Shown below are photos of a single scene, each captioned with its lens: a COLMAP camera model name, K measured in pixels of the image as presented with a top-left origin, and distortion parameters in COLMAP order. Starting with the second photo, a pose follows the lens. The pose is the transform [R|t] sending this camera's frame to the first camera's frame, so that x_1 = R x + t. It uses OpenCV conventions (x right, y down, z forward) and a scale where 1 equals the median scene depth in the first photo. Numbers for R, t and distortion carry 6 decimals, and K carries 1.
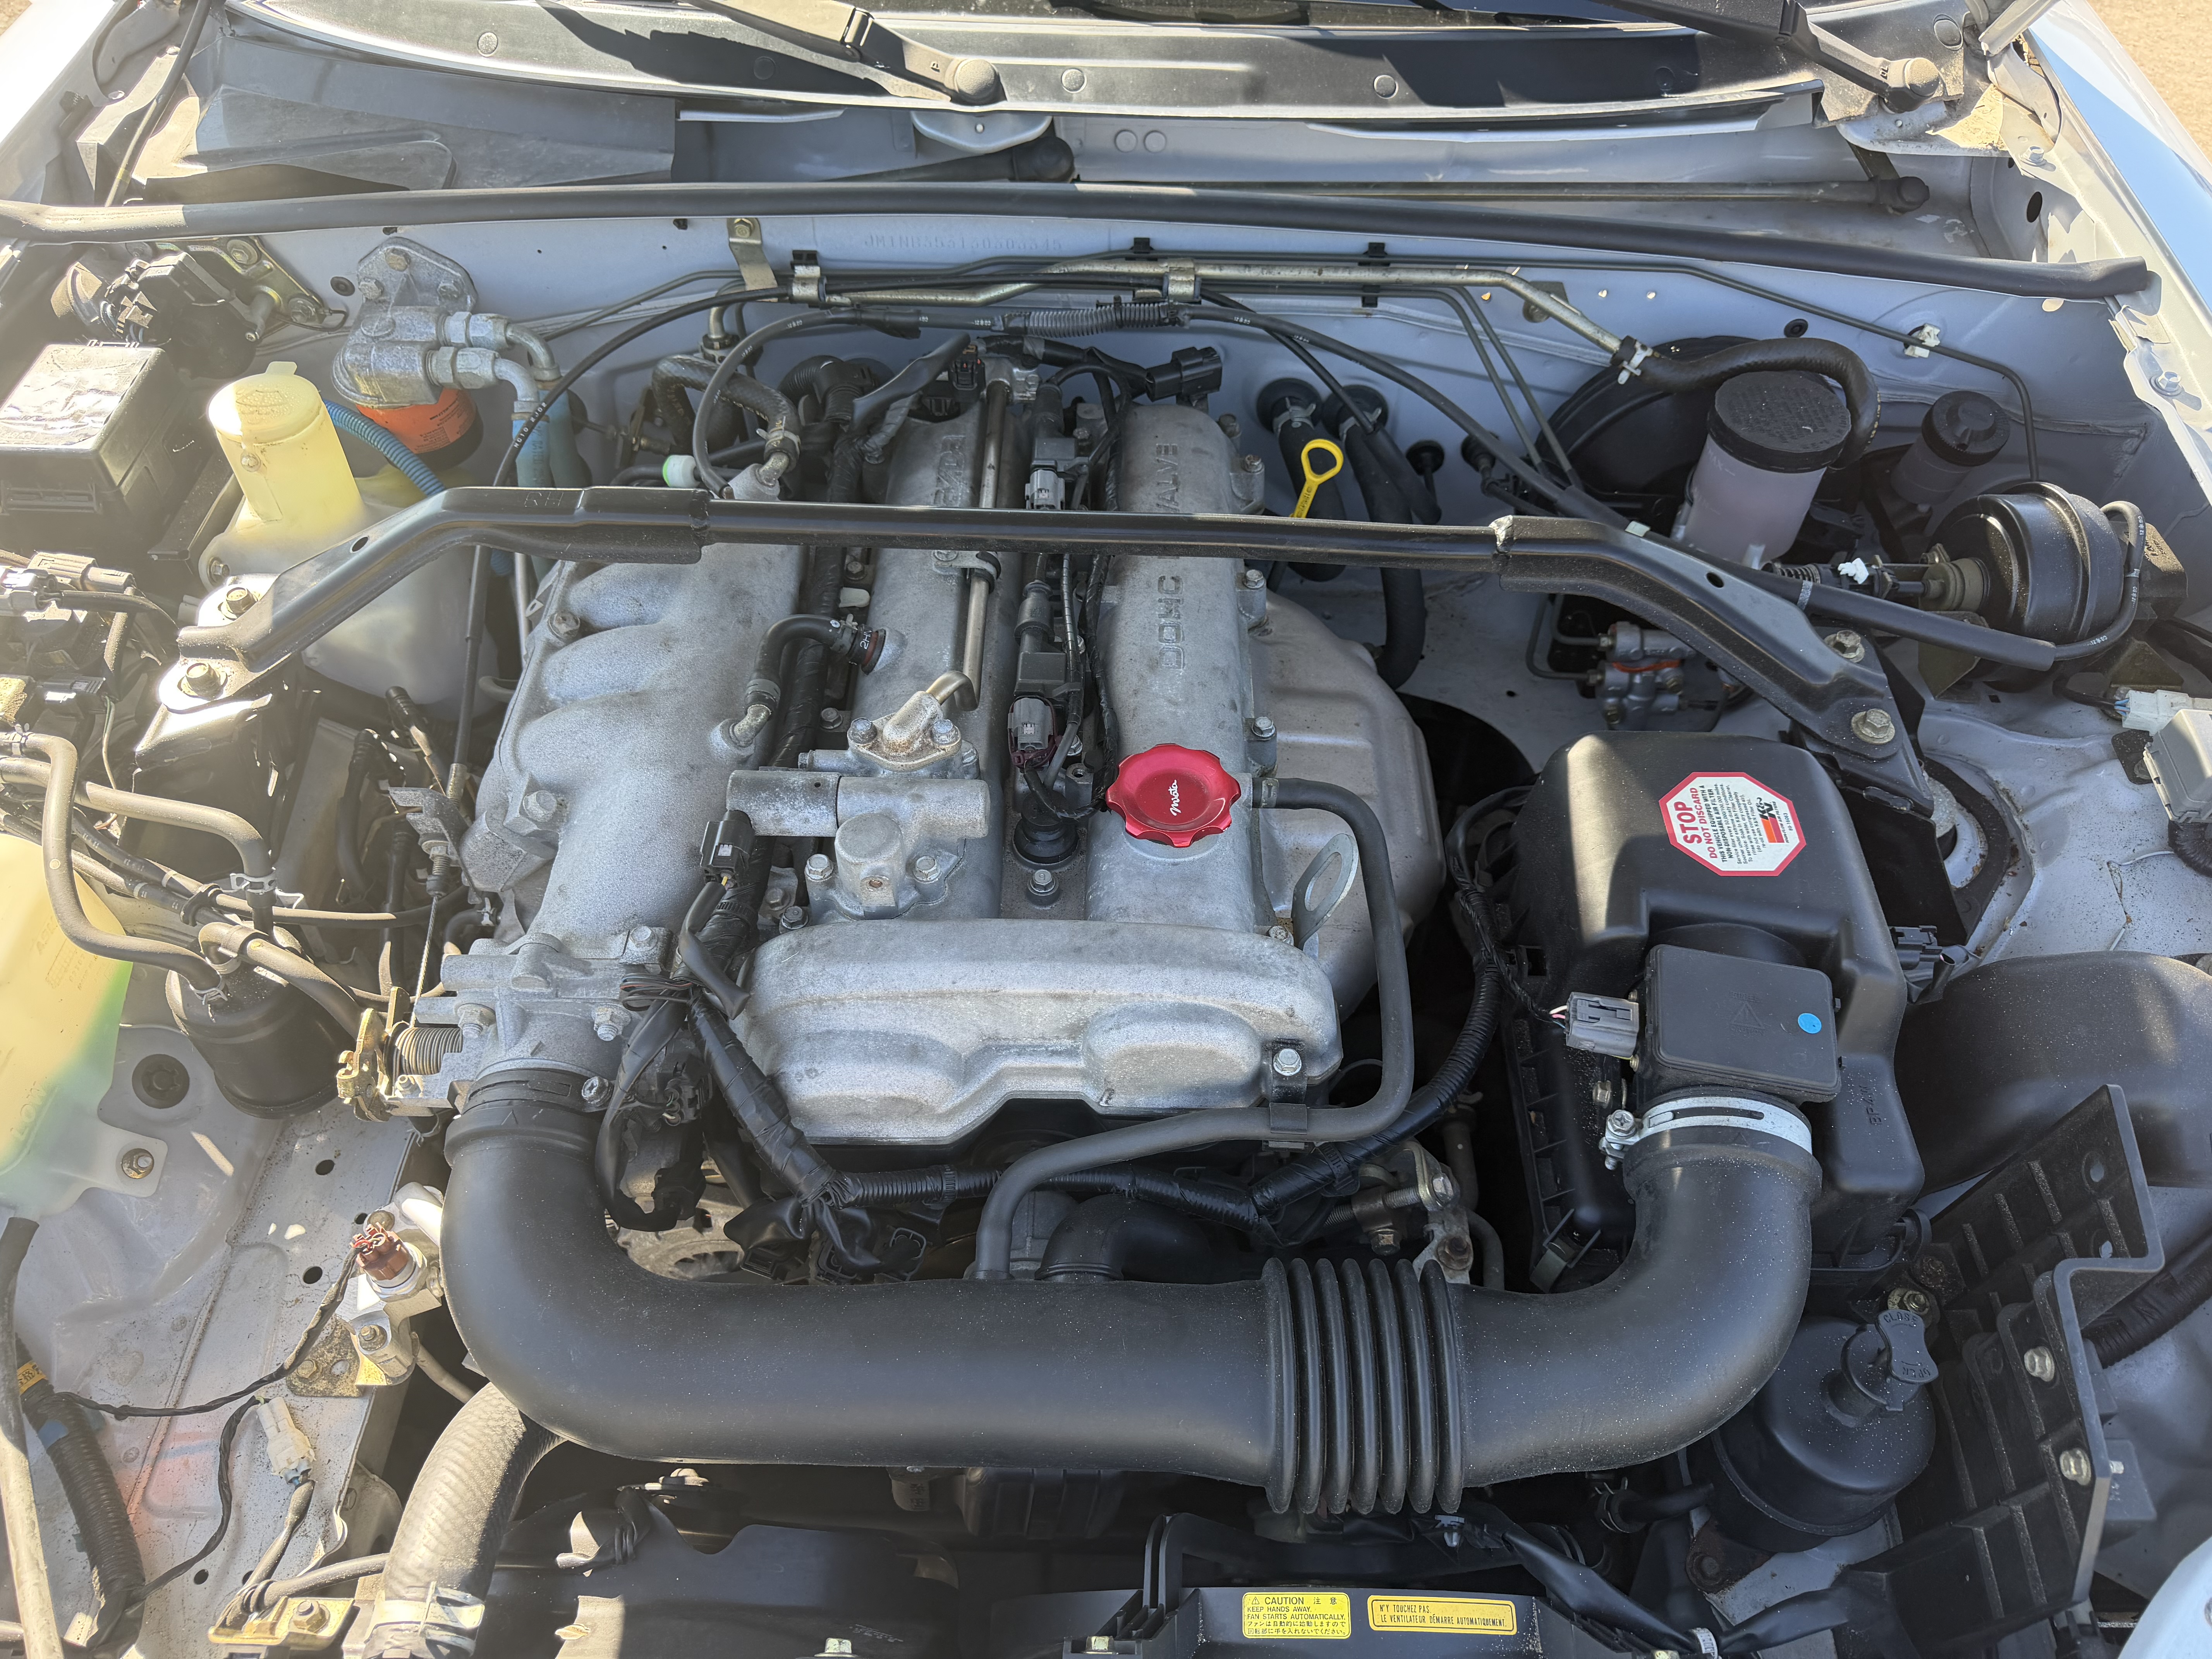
lens RADIAL K [[1602.8, 0, 1113.3], [0, 1602.8, 828.2], [0, 0, 1]] dist [0.013614, -0.025589]
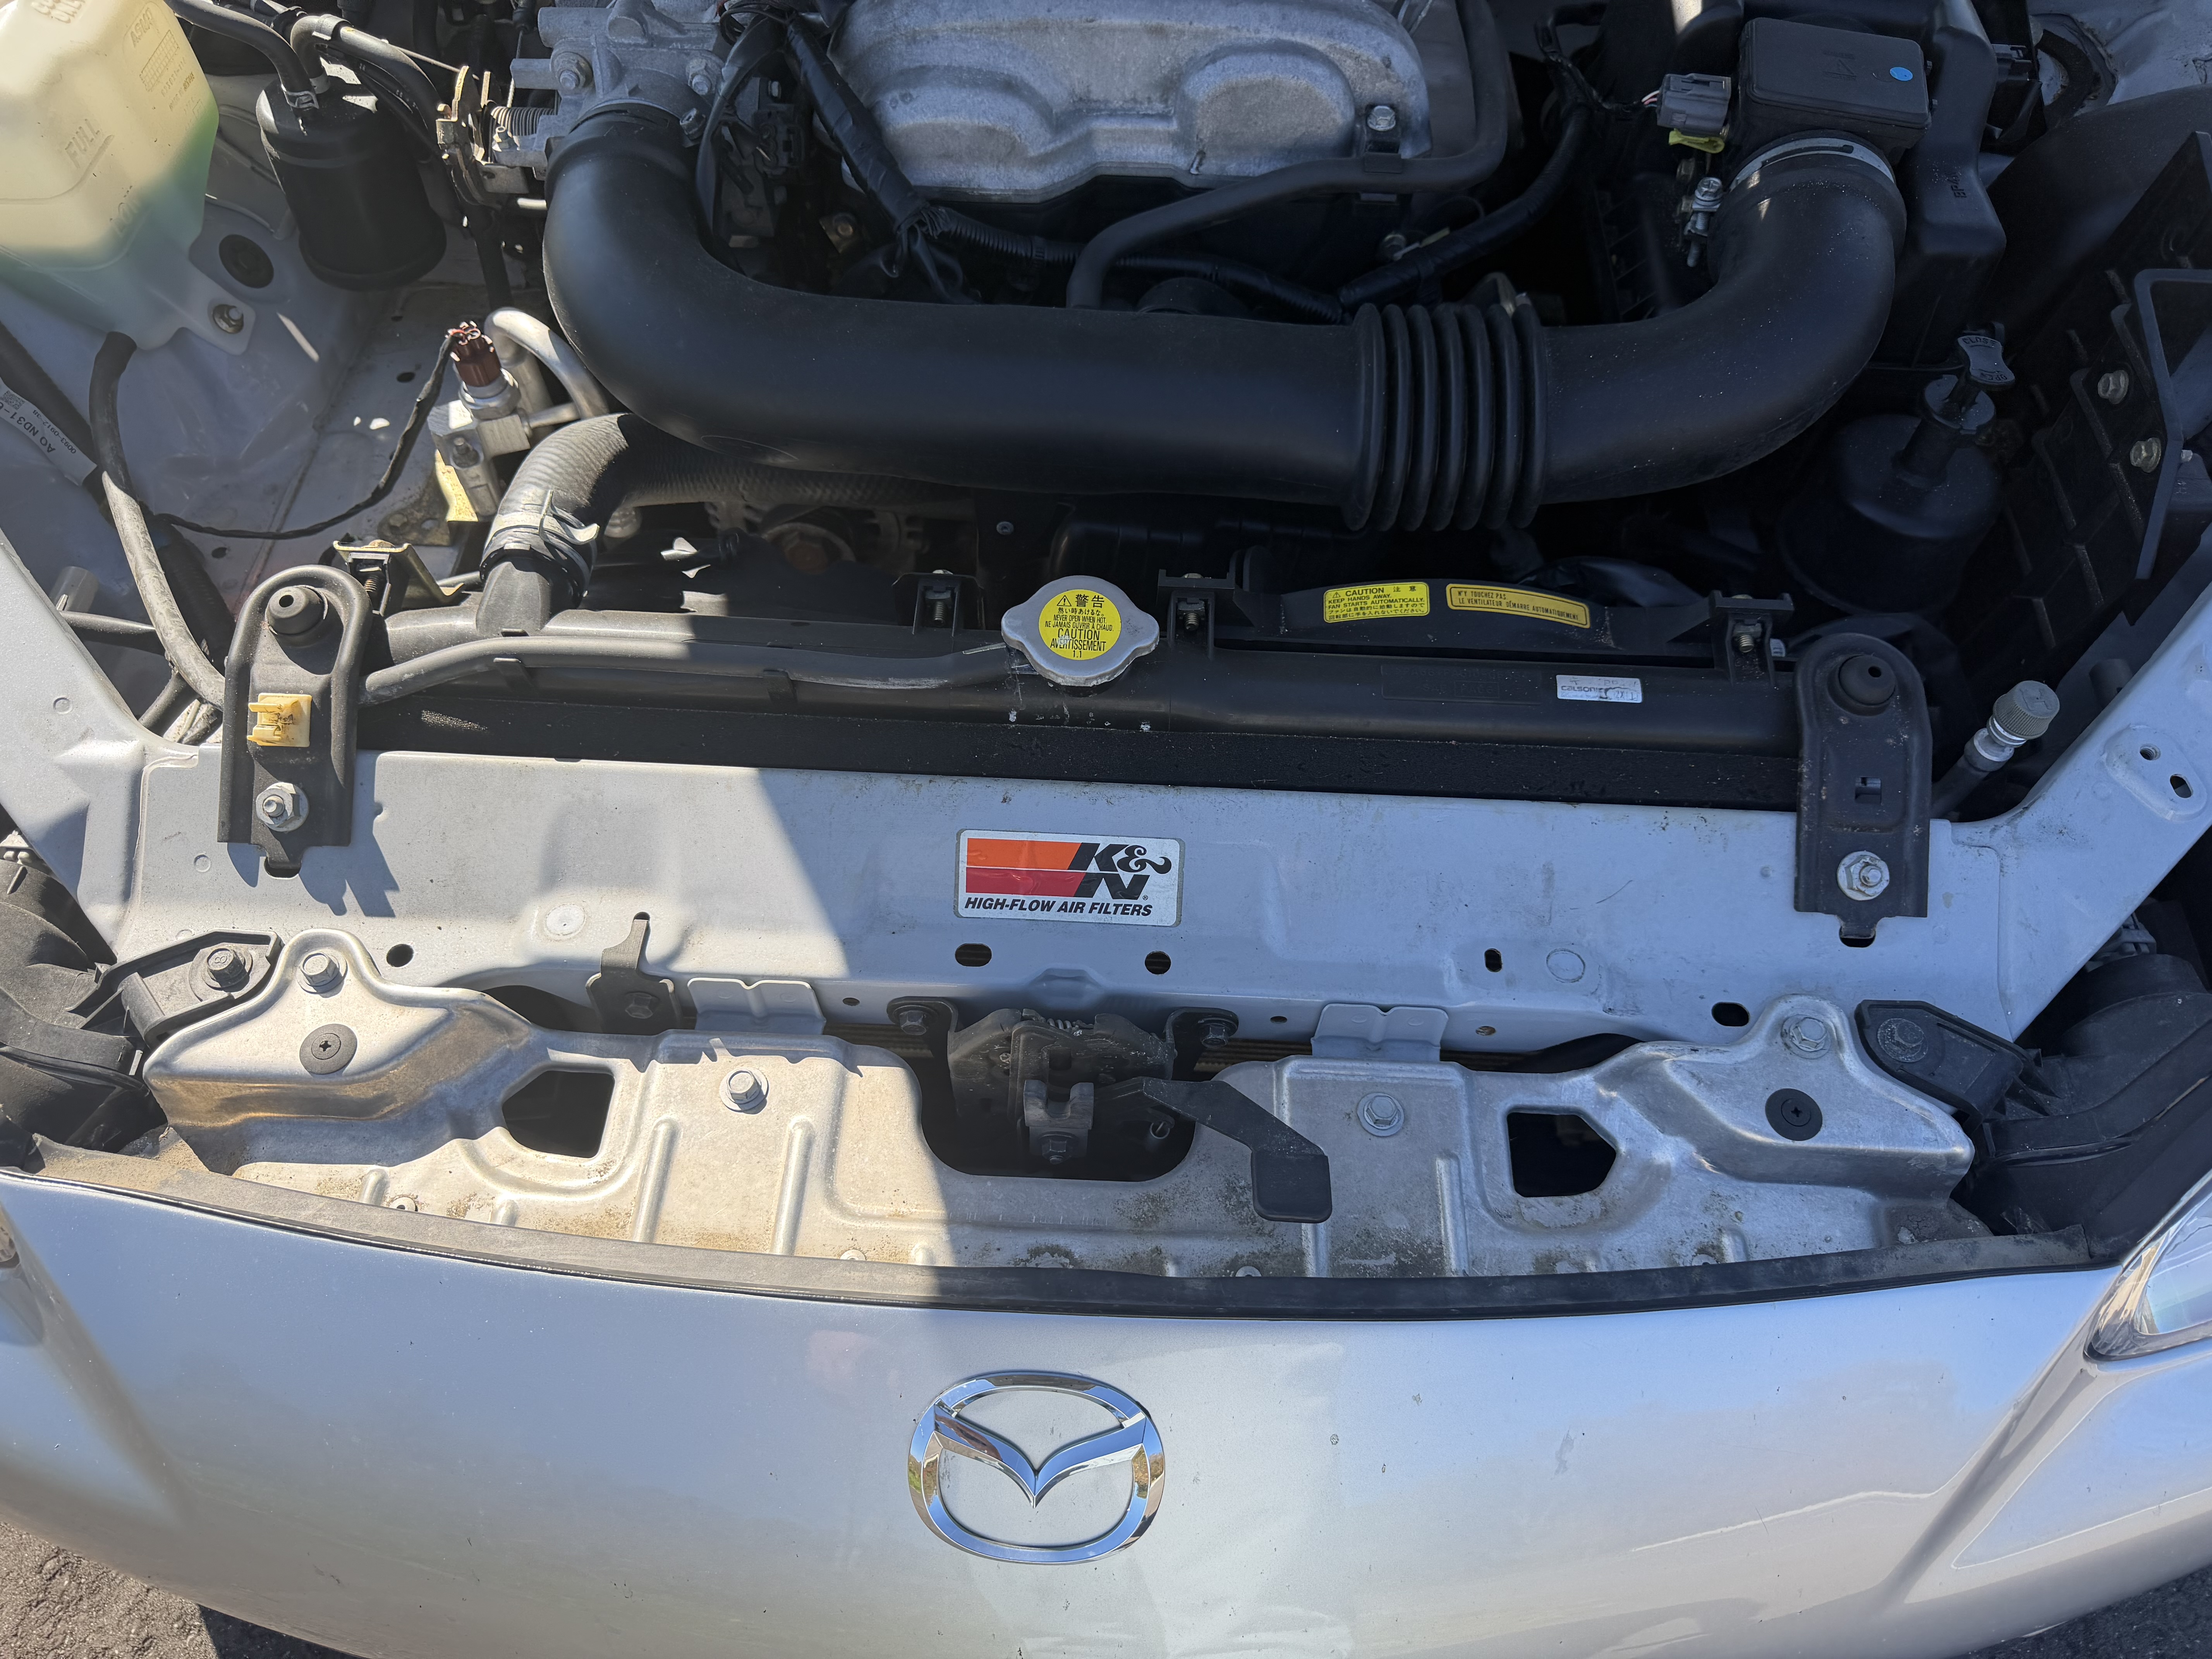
lens RADIAL K [[1602.8, 0, 1109.3], [0, 1602.8, 839.2], [0, 0, 1]] dist [0.013614, -0.025589]
pose [[0.999768, 0.021116, -0.004321, -0.041518], [-0.020706, 0.996616, 0.079552, 0.464982], [0.005986, -0.079444, 0.996821, -0.035187]]
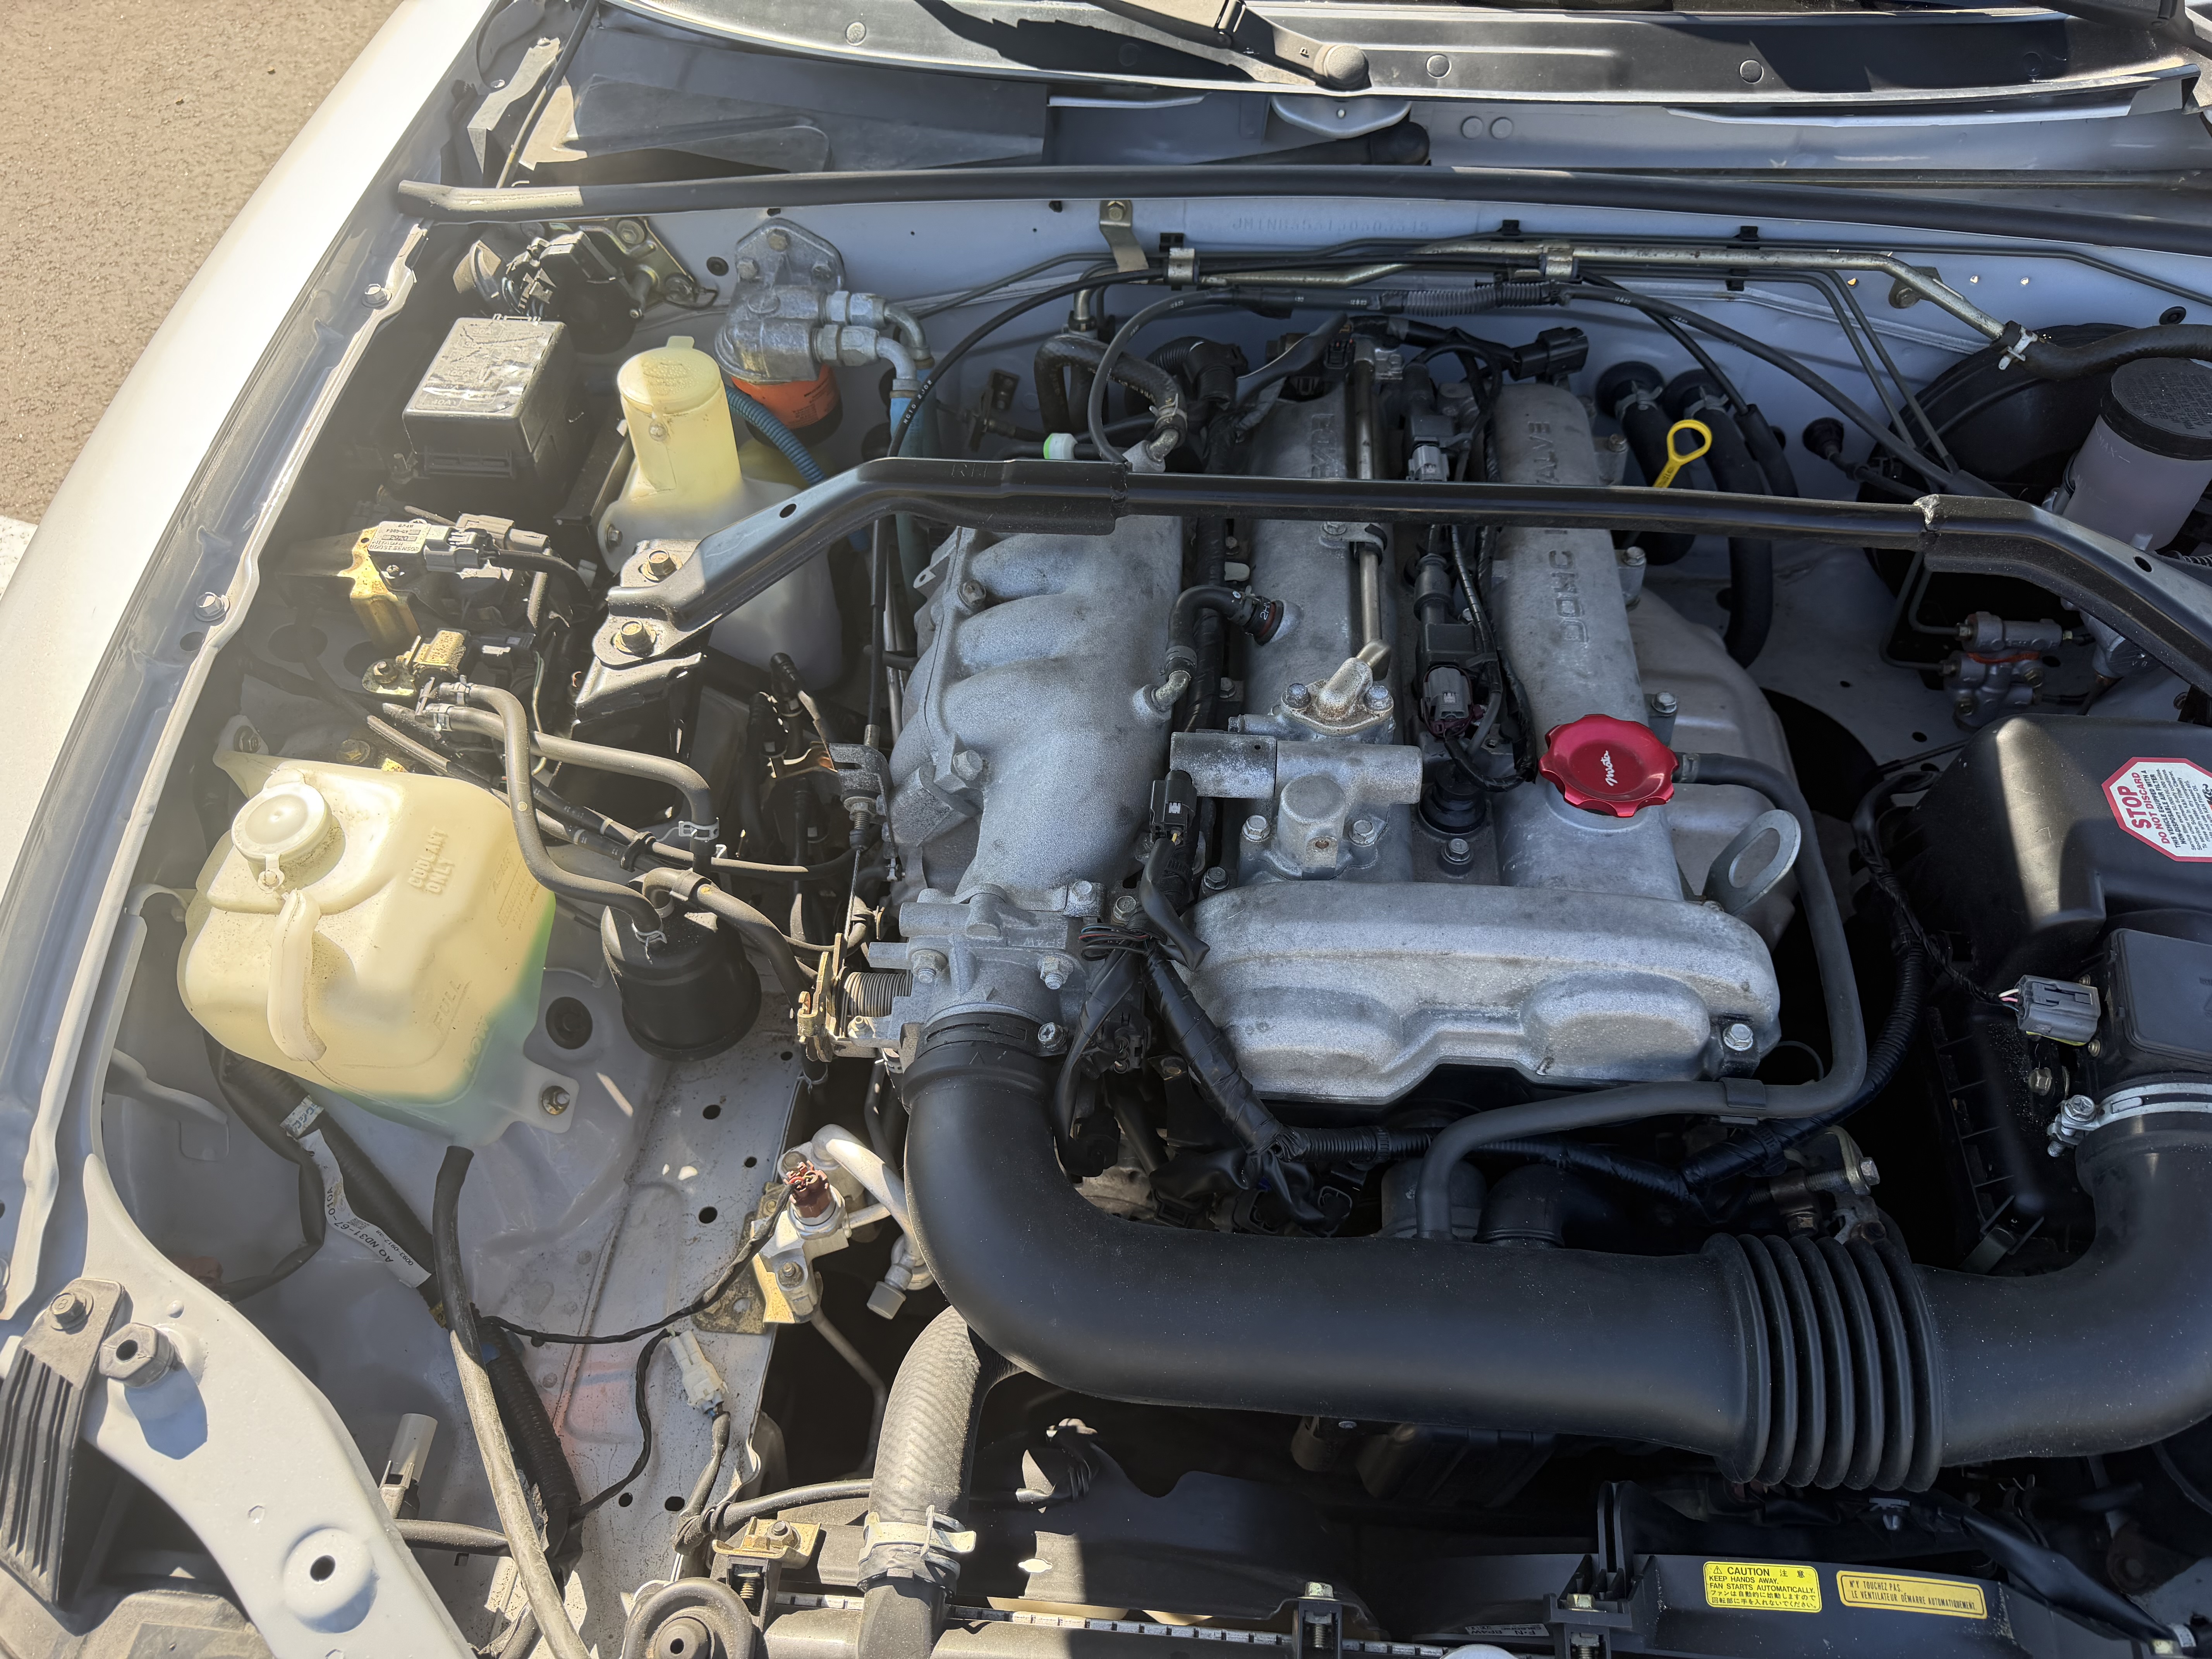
lens RADIAL K [[1602.8, 0, 1109.9], [0, 1602.8, 818.3], [0, 0, 1]] dist [0.013614, -0.025589]
pose [[0.997642, 0.025391, -0.063763, -0.195686], [-0.026064, 0.999613, -0.009748, 0.028154], [0.063491, 0.011387, 0.997917, -0.018746]]
